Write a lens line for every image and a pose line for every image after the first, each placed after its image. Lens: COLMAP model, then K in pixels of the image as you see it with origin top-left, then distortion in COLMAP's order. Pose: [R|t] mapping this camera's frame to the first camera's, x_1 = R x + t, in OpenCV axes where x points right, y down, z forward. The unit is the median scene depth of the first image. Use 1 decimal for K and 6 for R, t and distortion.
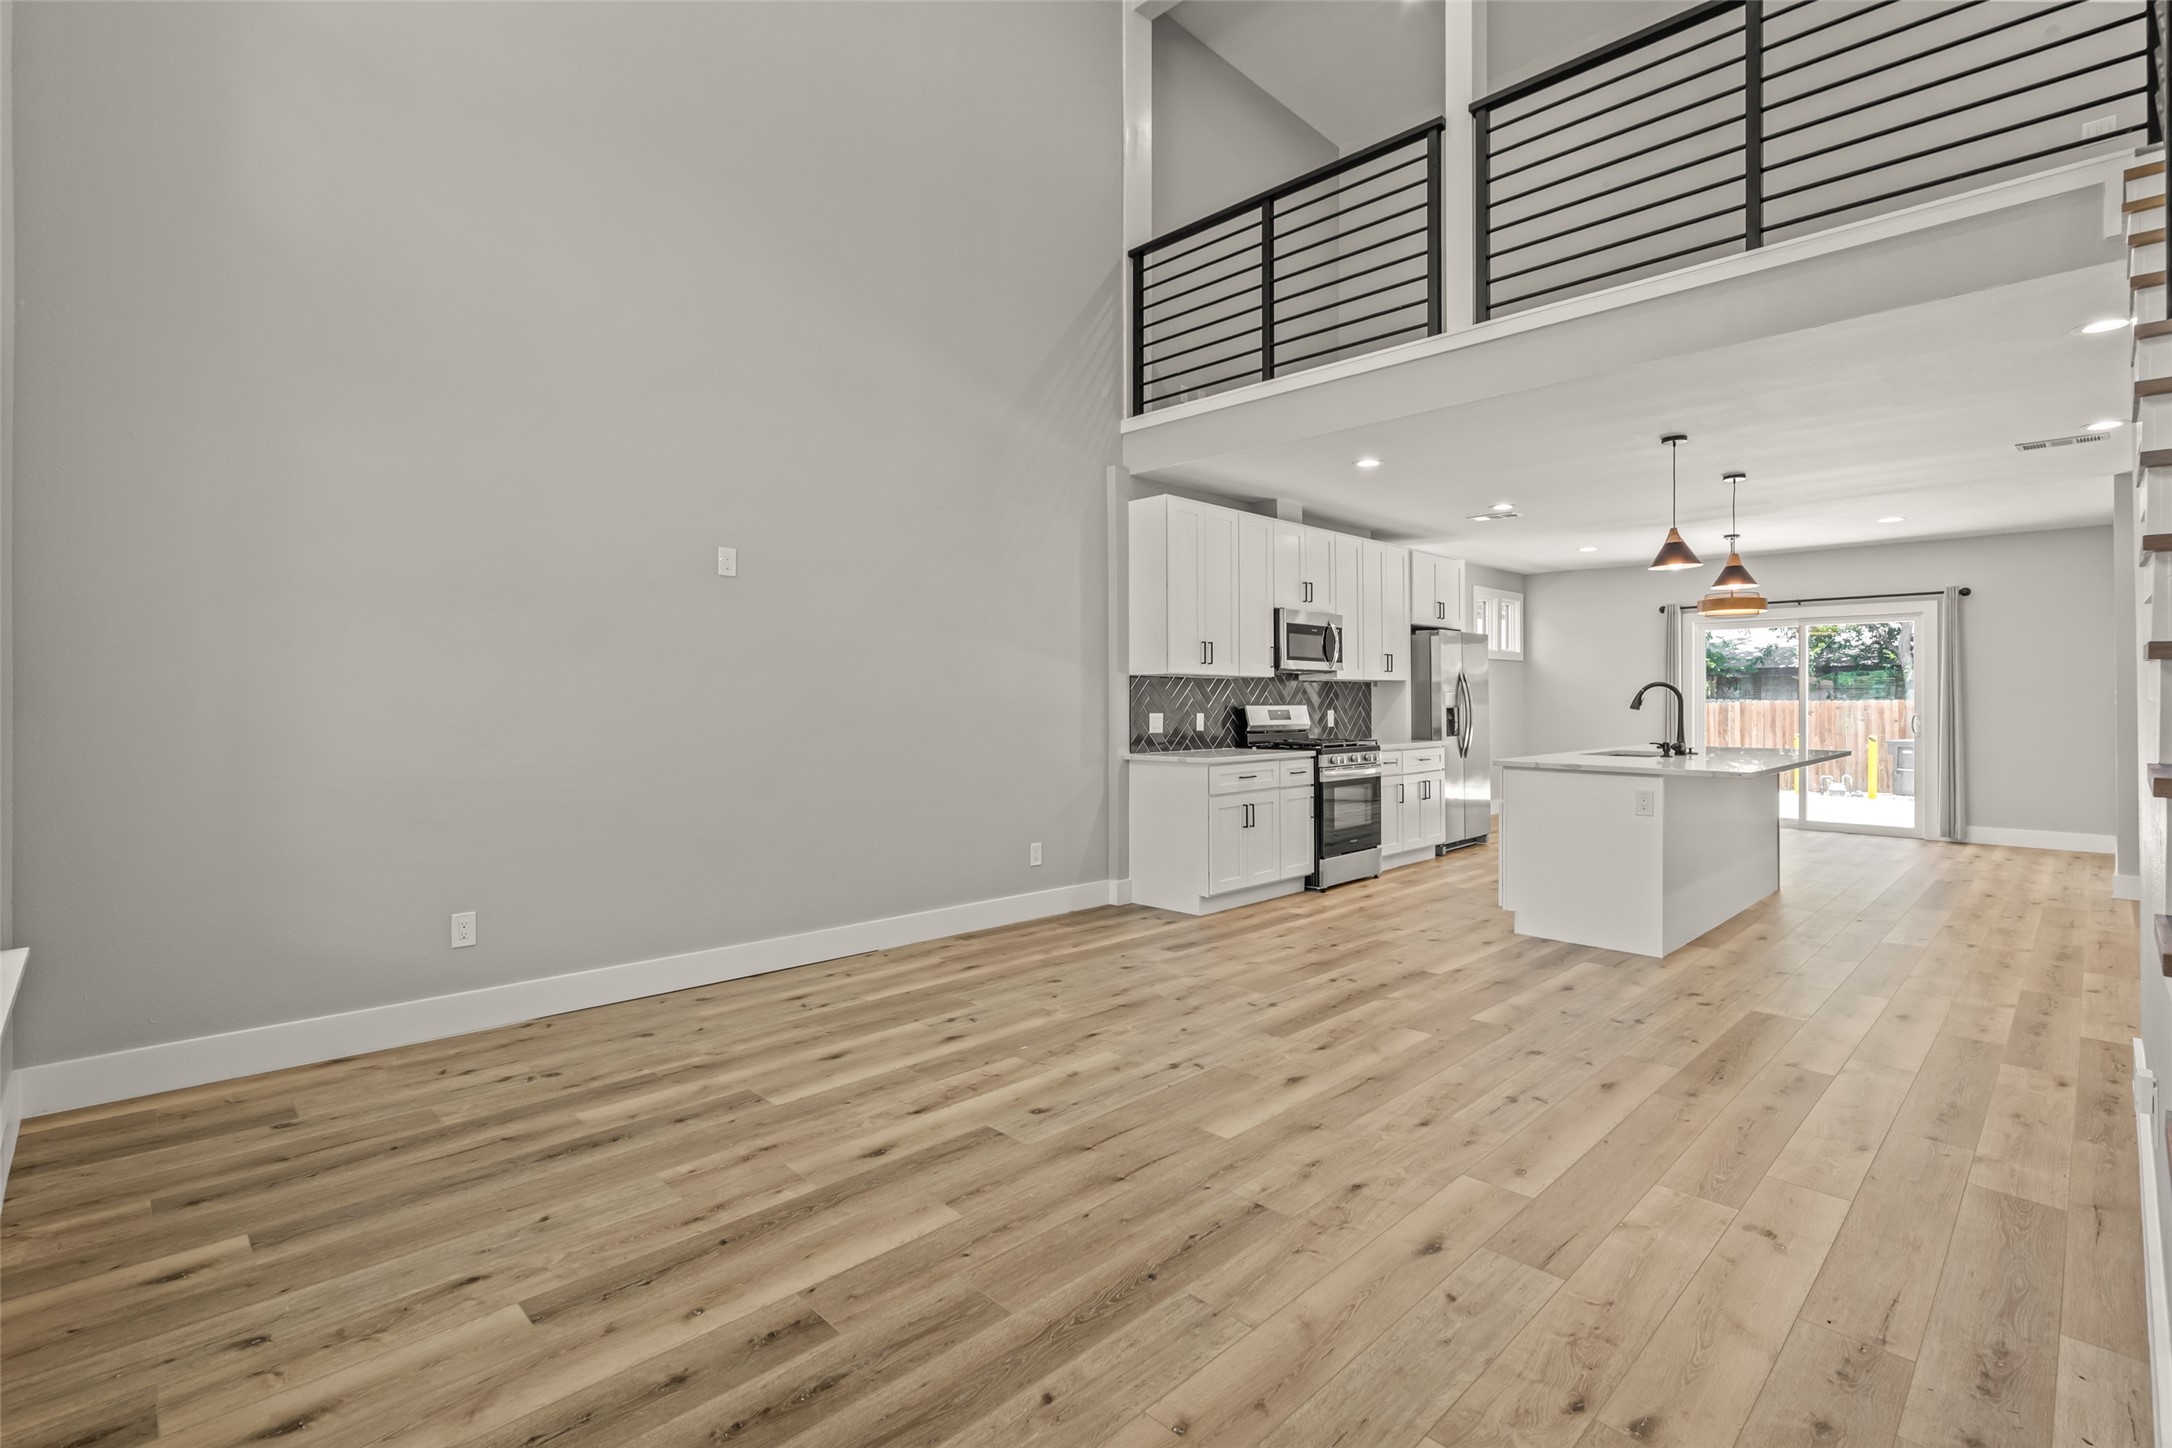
lens RADIAL K [[987.2, 0, 1081.9], [0, 987.2, 696.6], [0, 0, 1]] dist [-0.001047, 0.000425]
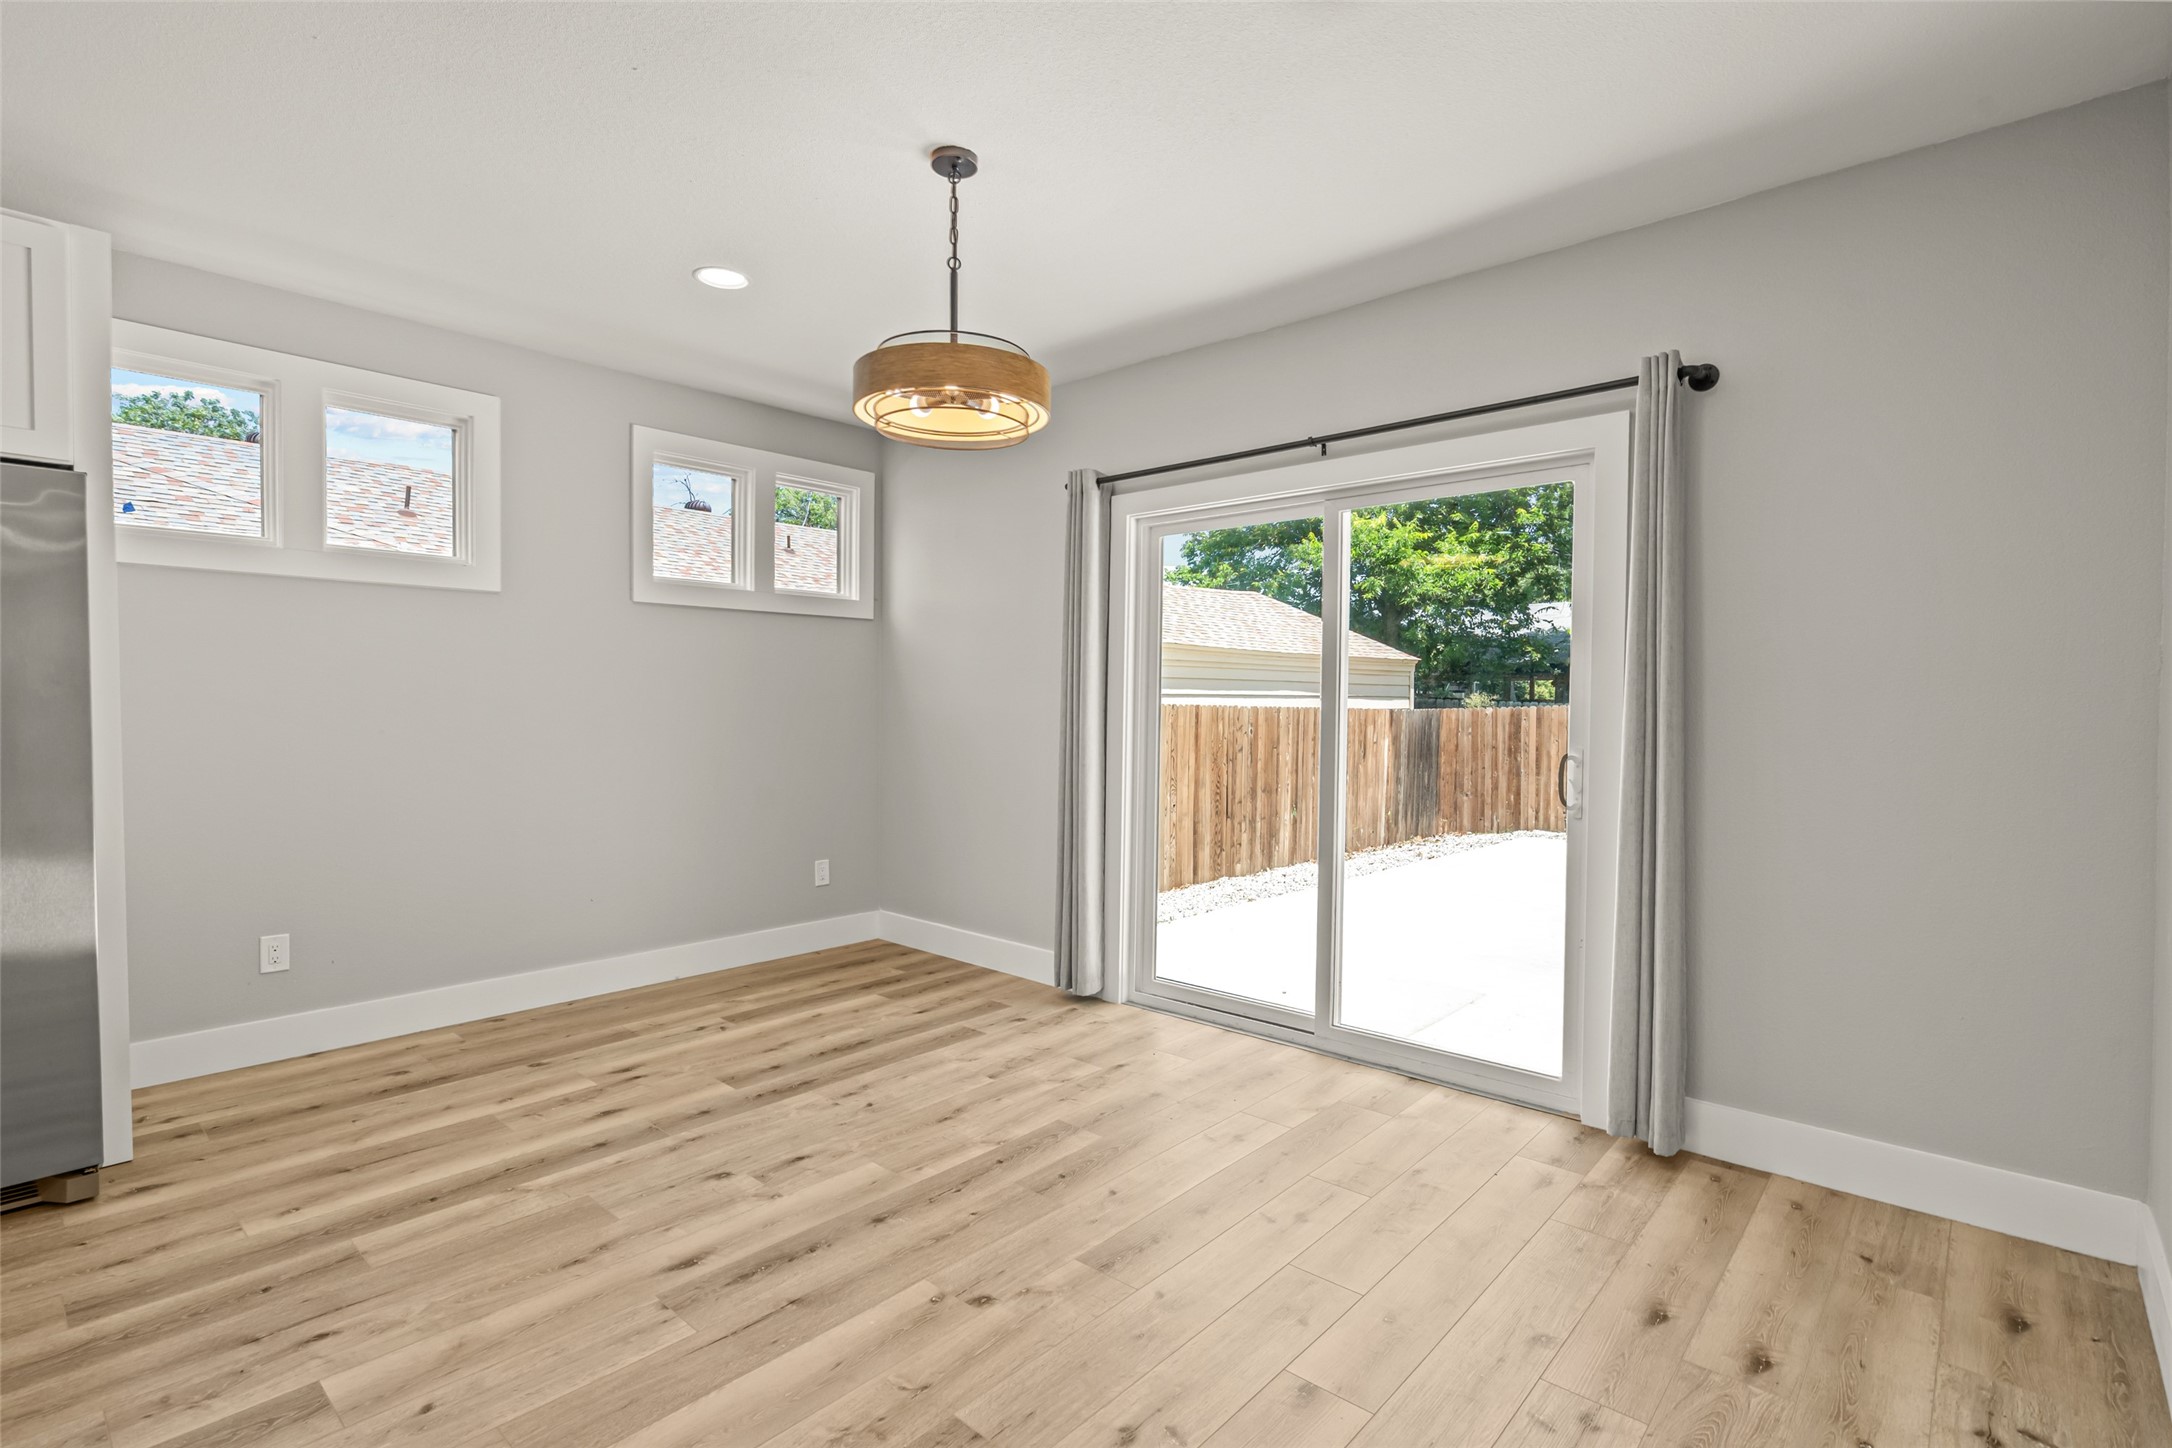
lens RADIAL K [[1010.5, 0, 1101.4], [0, 1010.5, 715.9], [0, 0, 1]] dist [-0.000969, -0.000792]
pose [[0.997192, 0.003815, 0.074791, 0.891144], [-0.005102, 0.999842, 0.017025, 0.001912], [-0.074714, -0.017358, 0.997054, 0.900078]]
